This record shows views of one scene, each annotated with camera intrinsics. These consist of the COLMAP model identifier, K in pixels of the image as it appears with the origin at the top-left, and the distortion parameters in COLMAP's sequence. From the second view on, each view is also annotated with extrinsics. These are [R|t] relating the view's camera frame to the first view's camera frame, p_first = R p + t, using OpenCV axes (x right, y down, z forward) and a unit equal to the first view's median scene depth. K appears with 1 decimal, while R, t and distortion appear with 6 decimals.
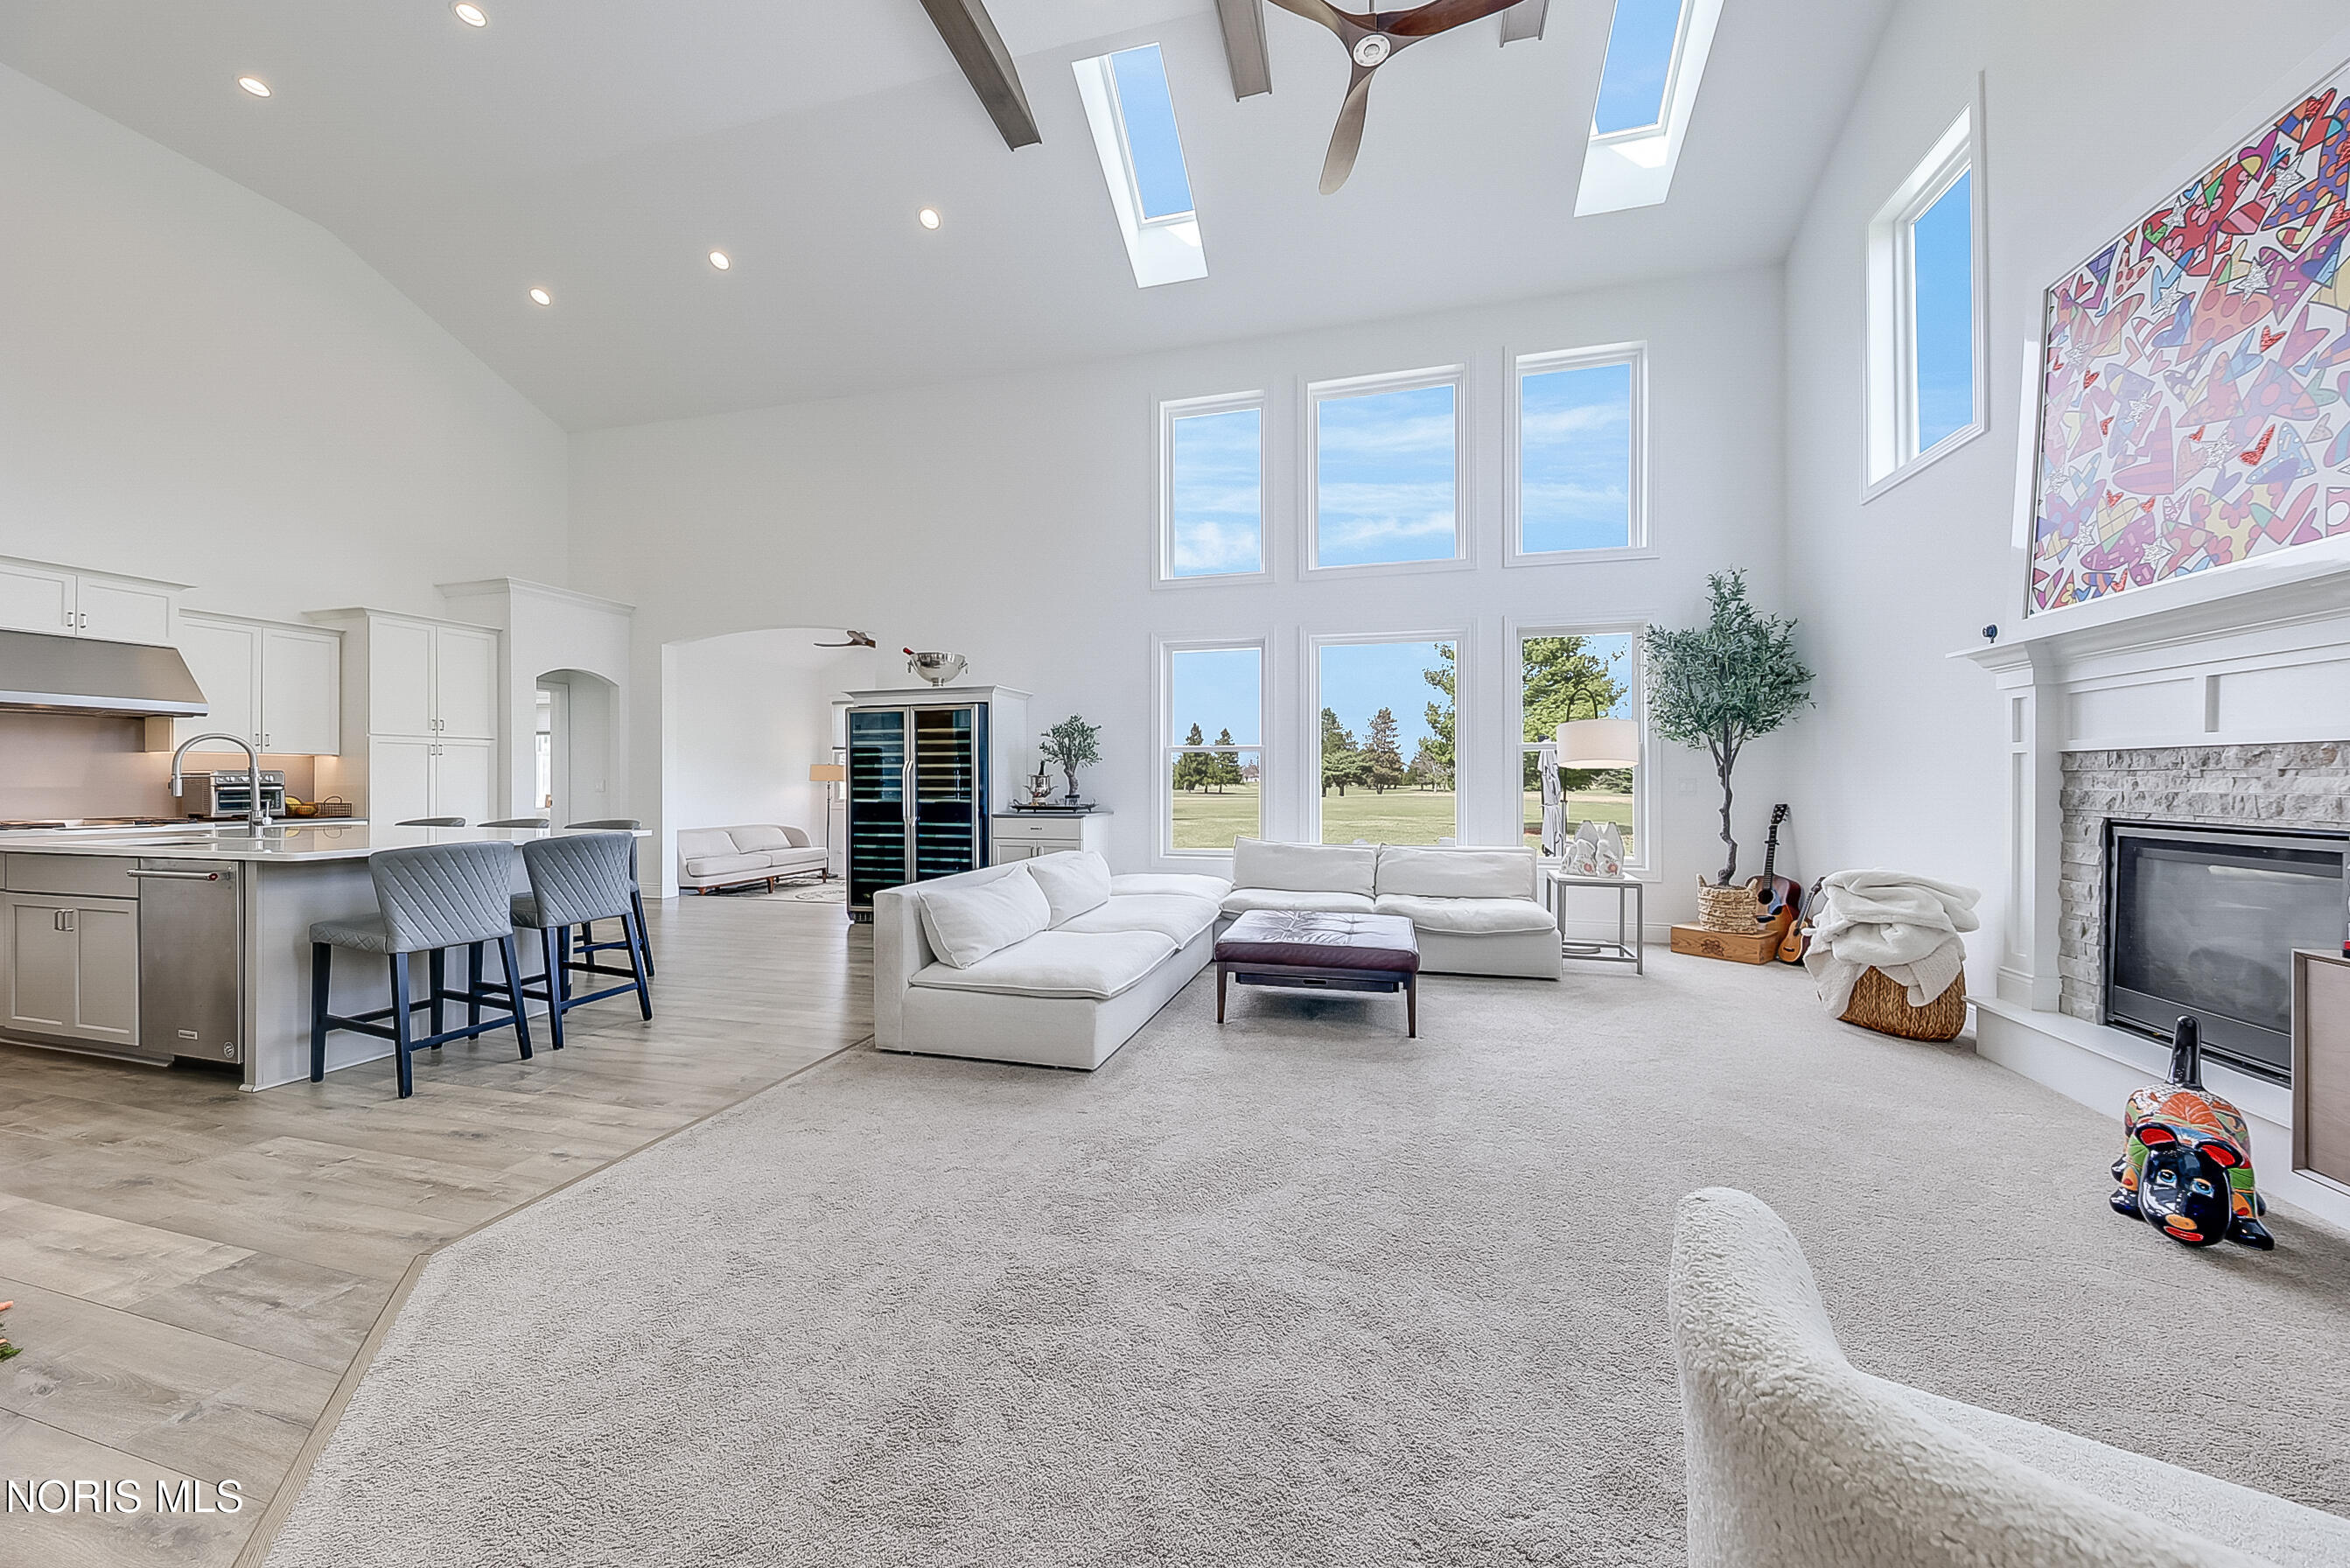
lens RADIAL K [[816.0, 0, 1178.8], [0, 816.0, 778.5], [0, 0, 1]] dist [0.008872, -0.005364]
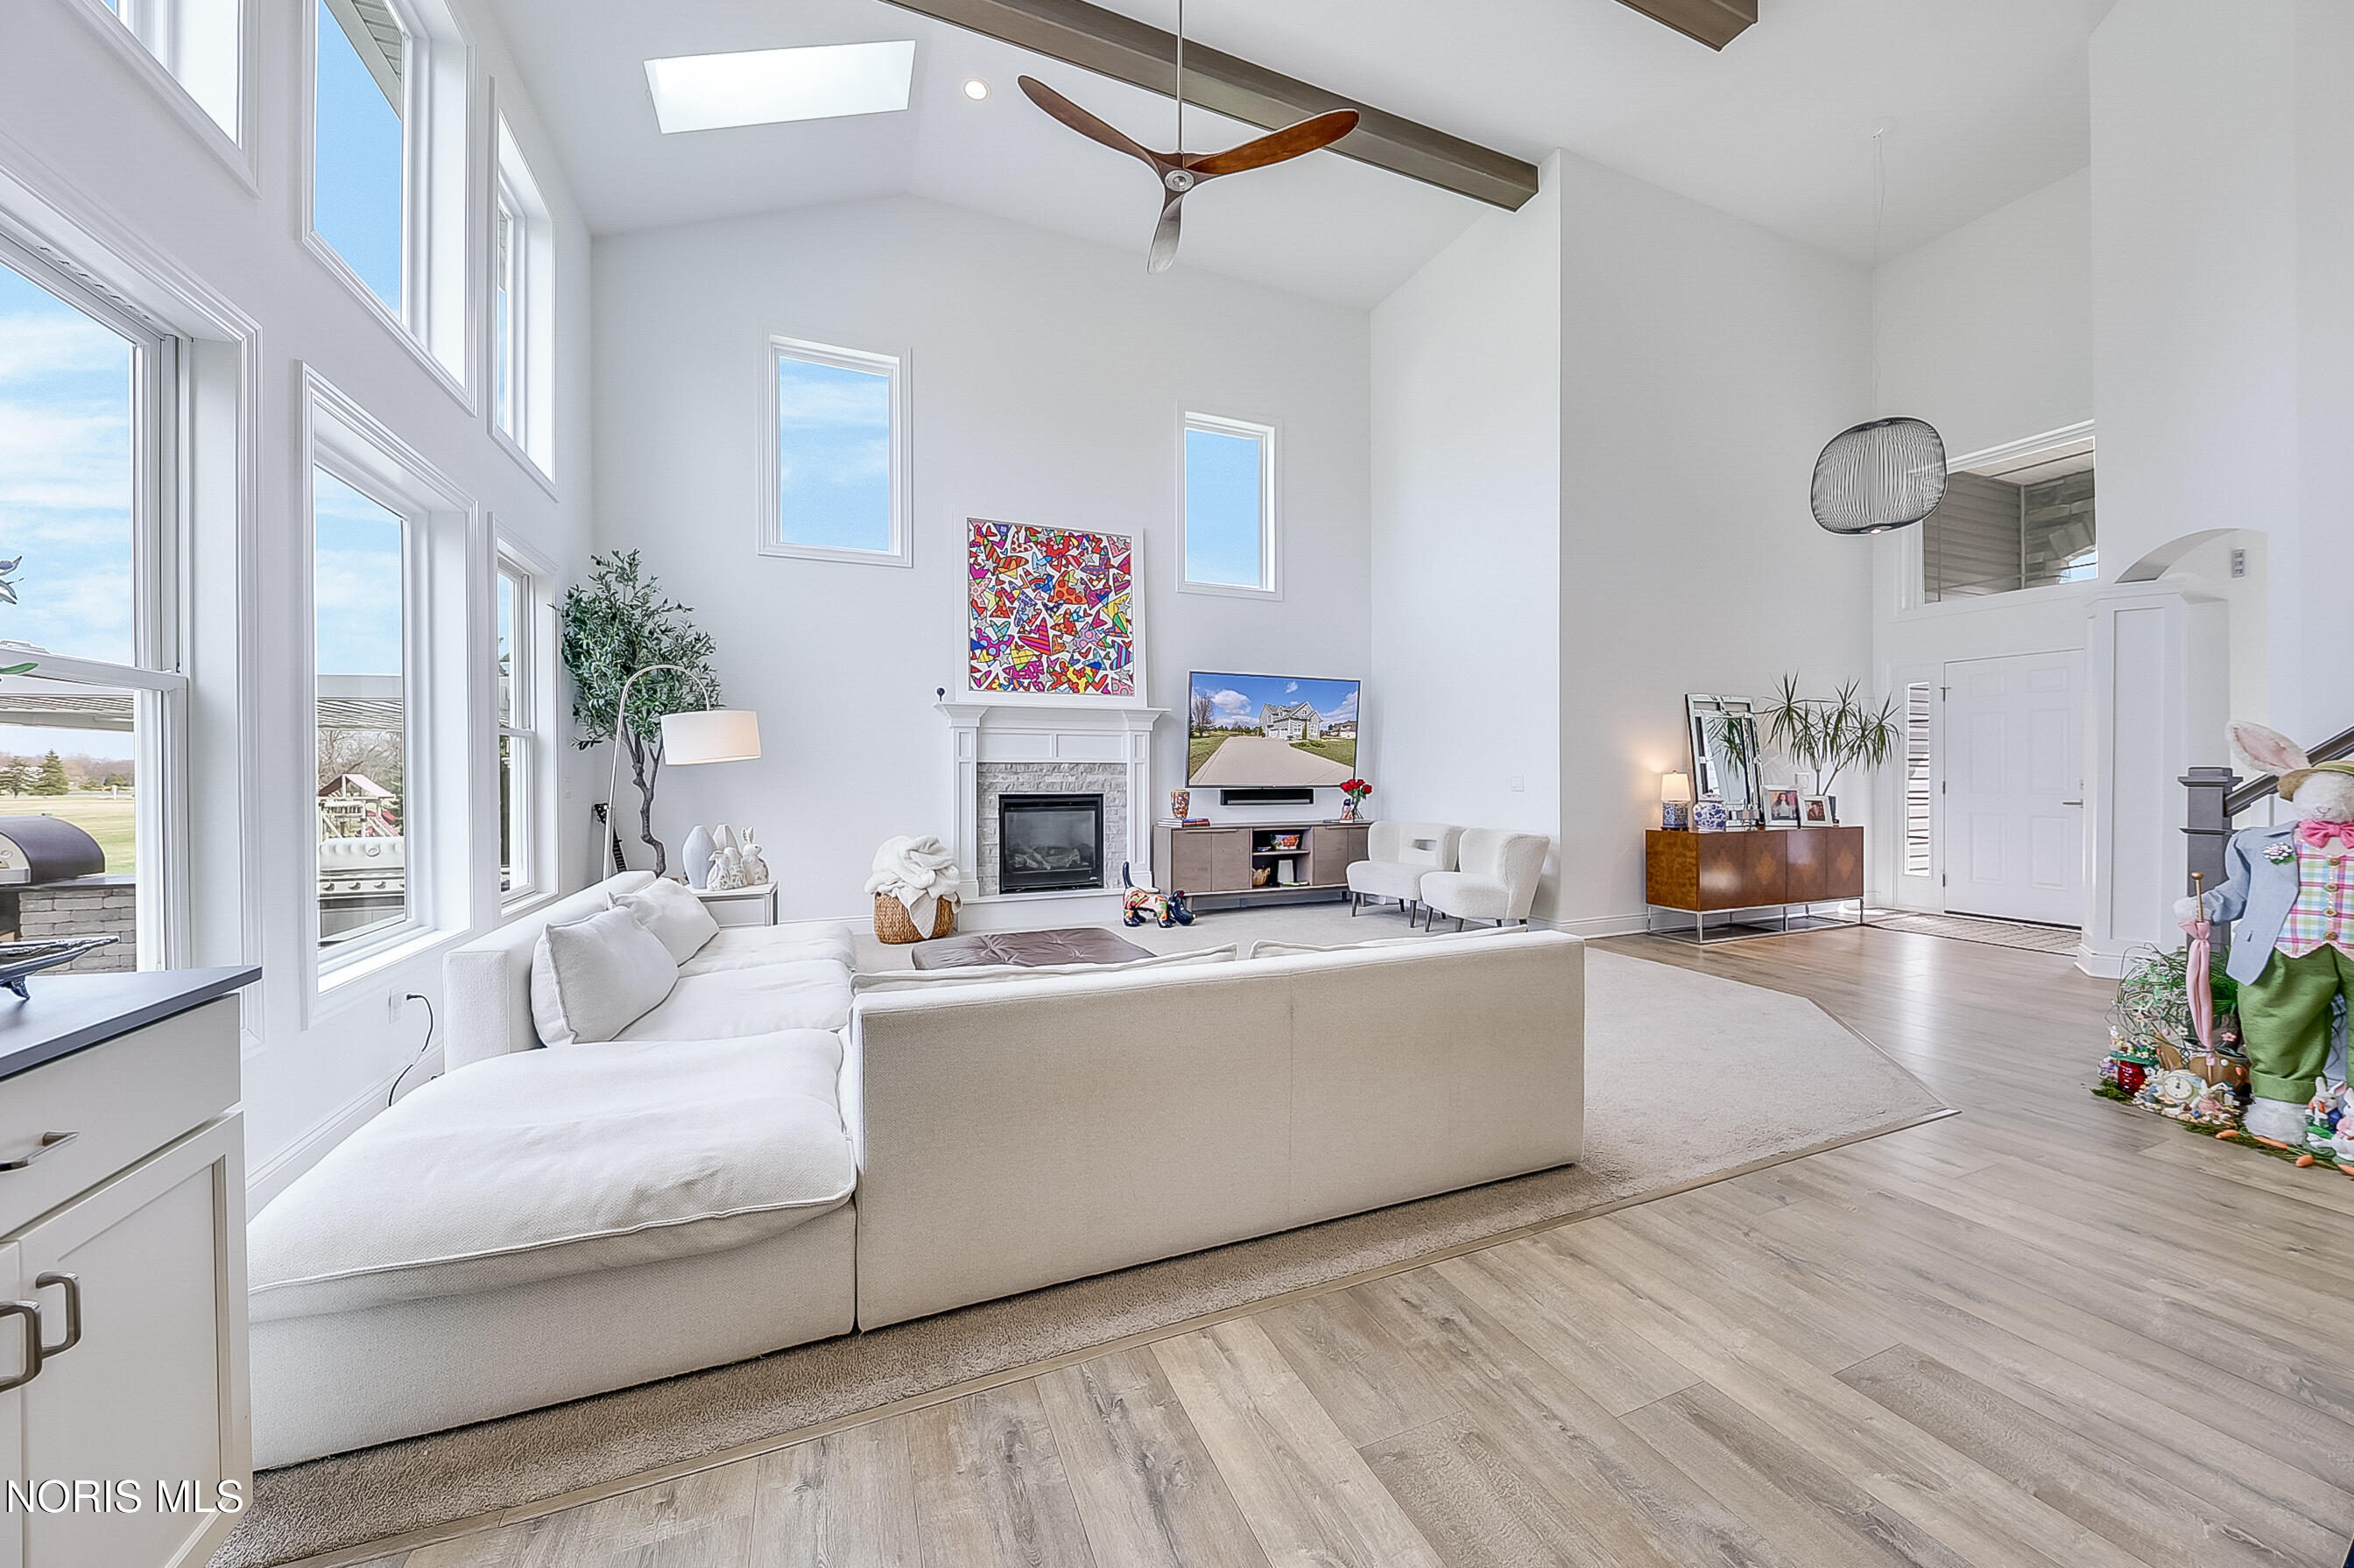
lens RADIAL K [[817.2, 0, 1175.3], [0, 817.2, 788.6], [0, 0, 1]] dist [0.008872, -0.005364]
pose [[-0.605591, -0.011472, 0.795693, -0.719513], [0.002324, 0.999866, 0.016184, 0.000406], [-0.795772, 0.011650, -0.605484, 1.707998]]
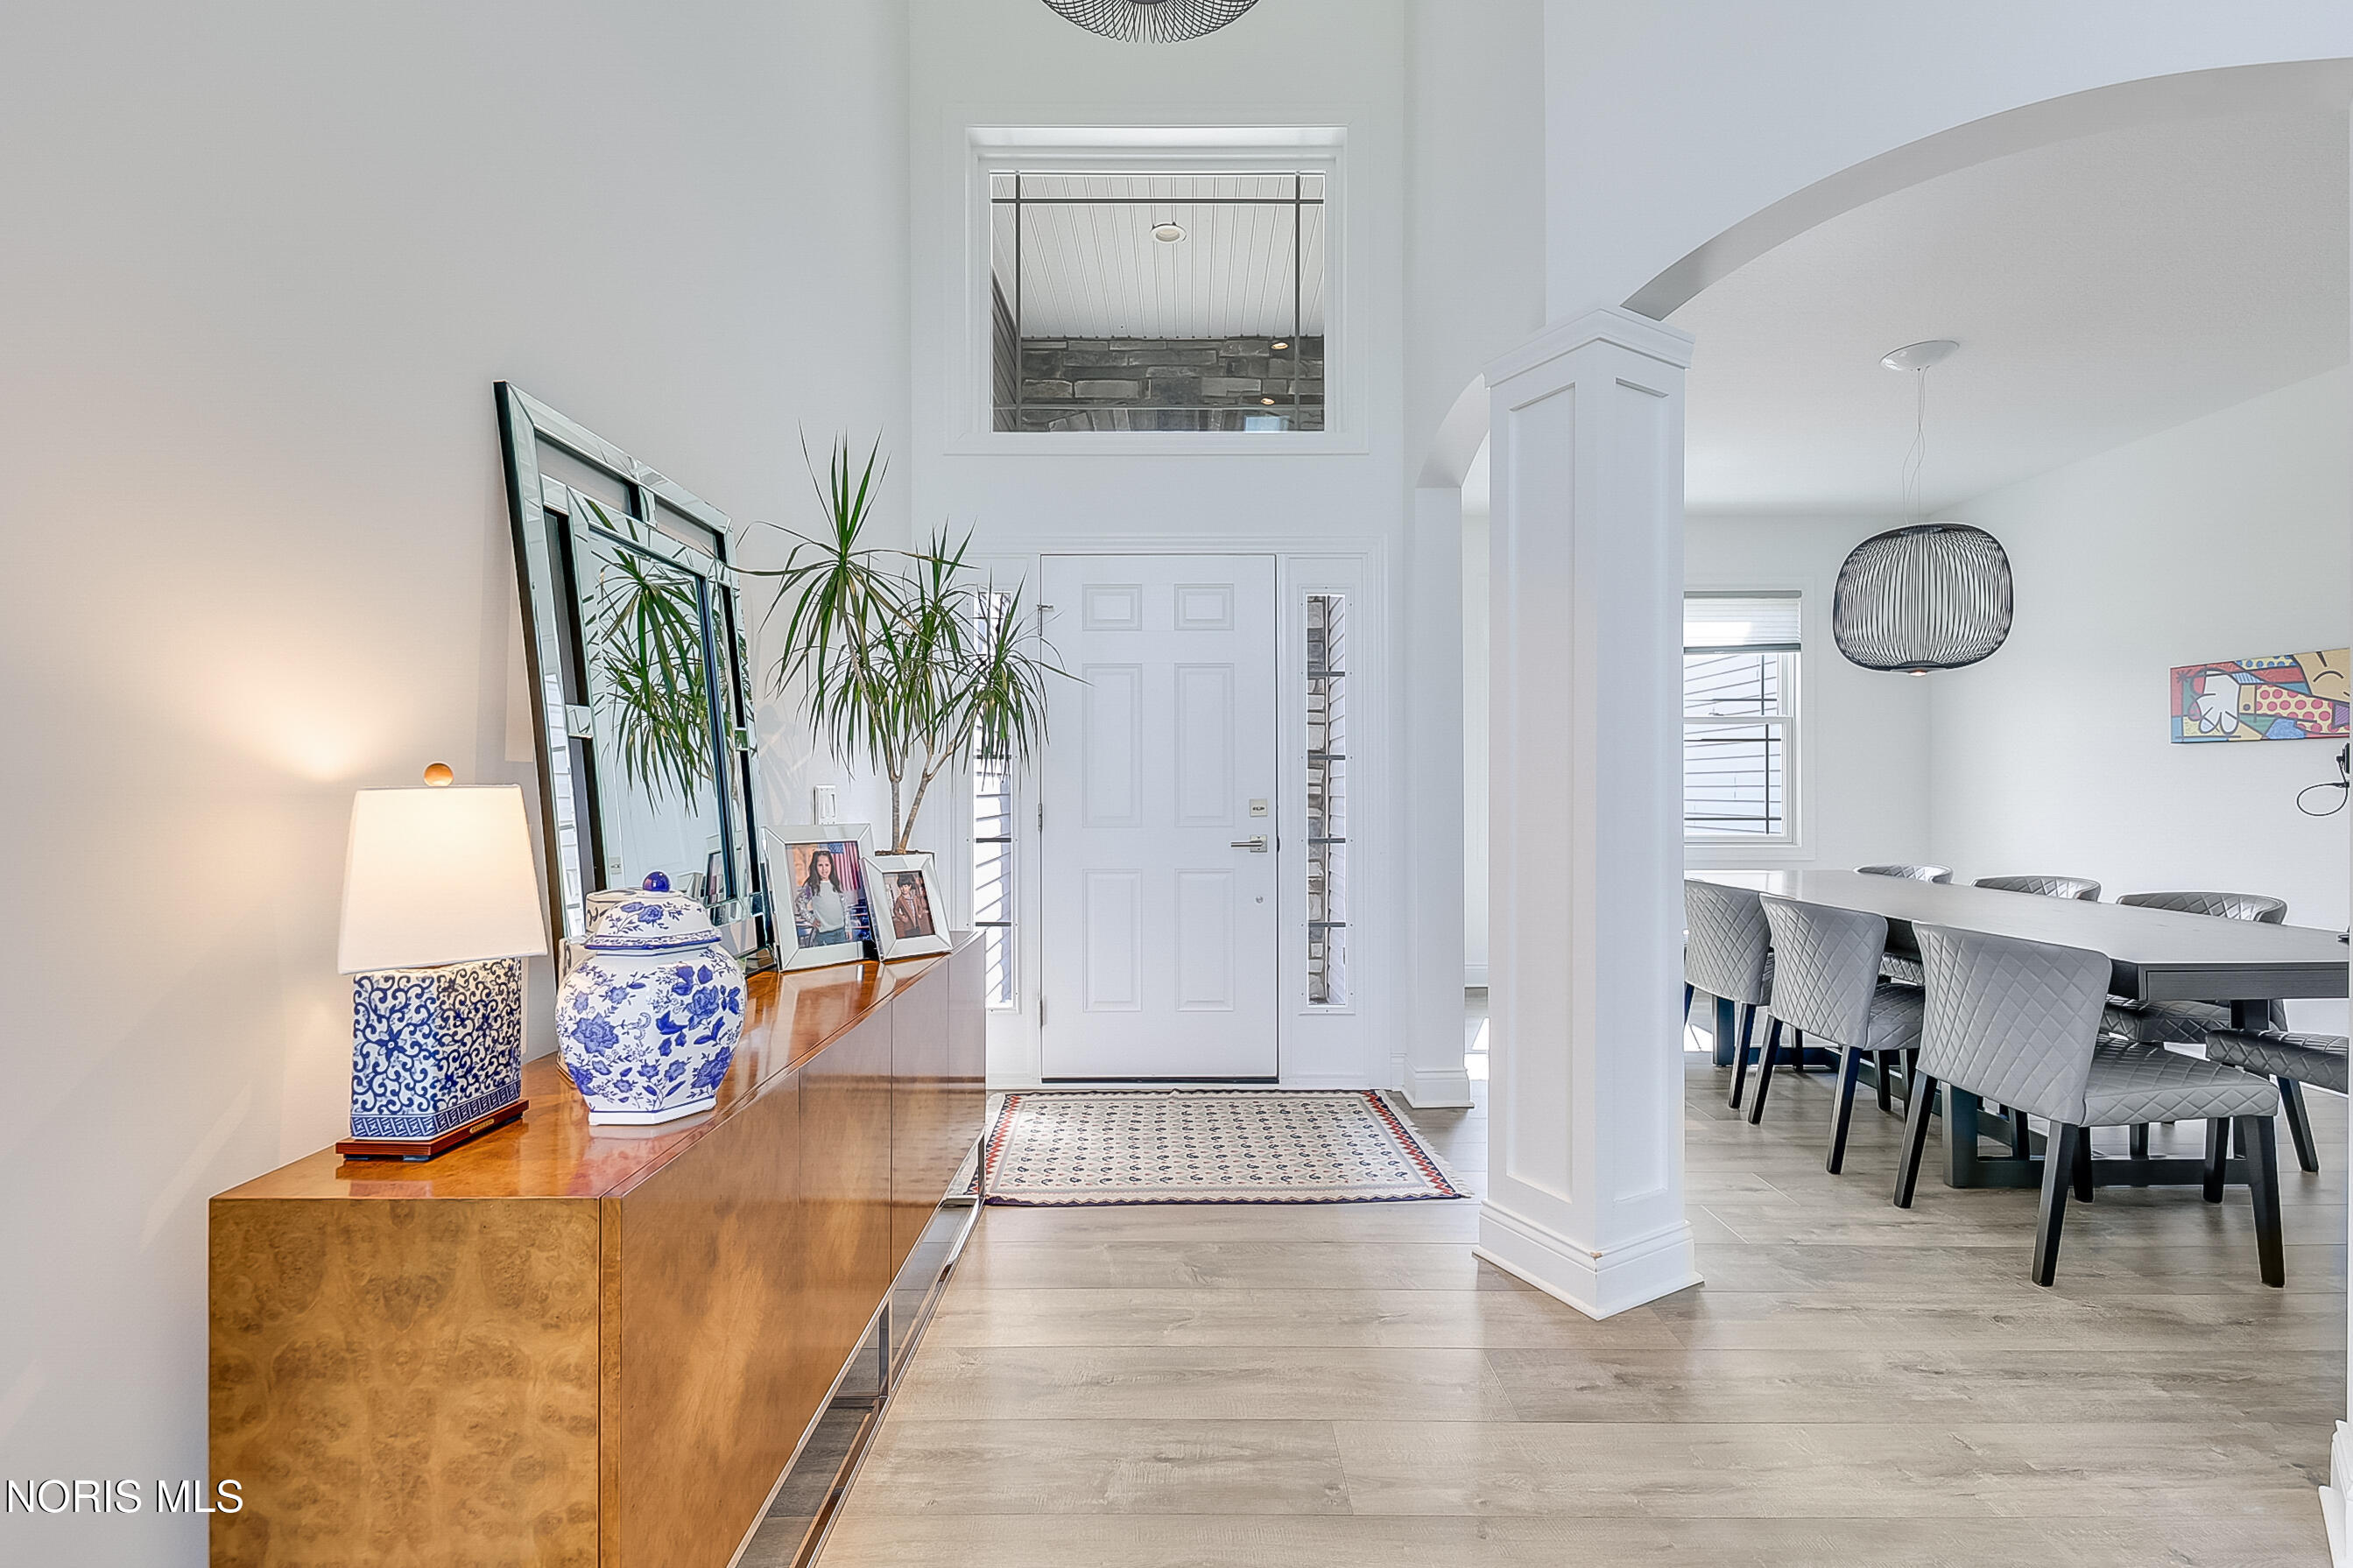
lens RADIAL K [[1027.0, 0, 1181.4], [0, 1027.0, 766.3], [0, 0, 1]] dist [0.010079, -0.003818]
pose [[-0.966177, -0.003811, -0.257851, -0.135031], [0.000994, 0.999828, -0.018503, -0.000037], [0.257877, -0.018133, -0.966008, 0.226859]]
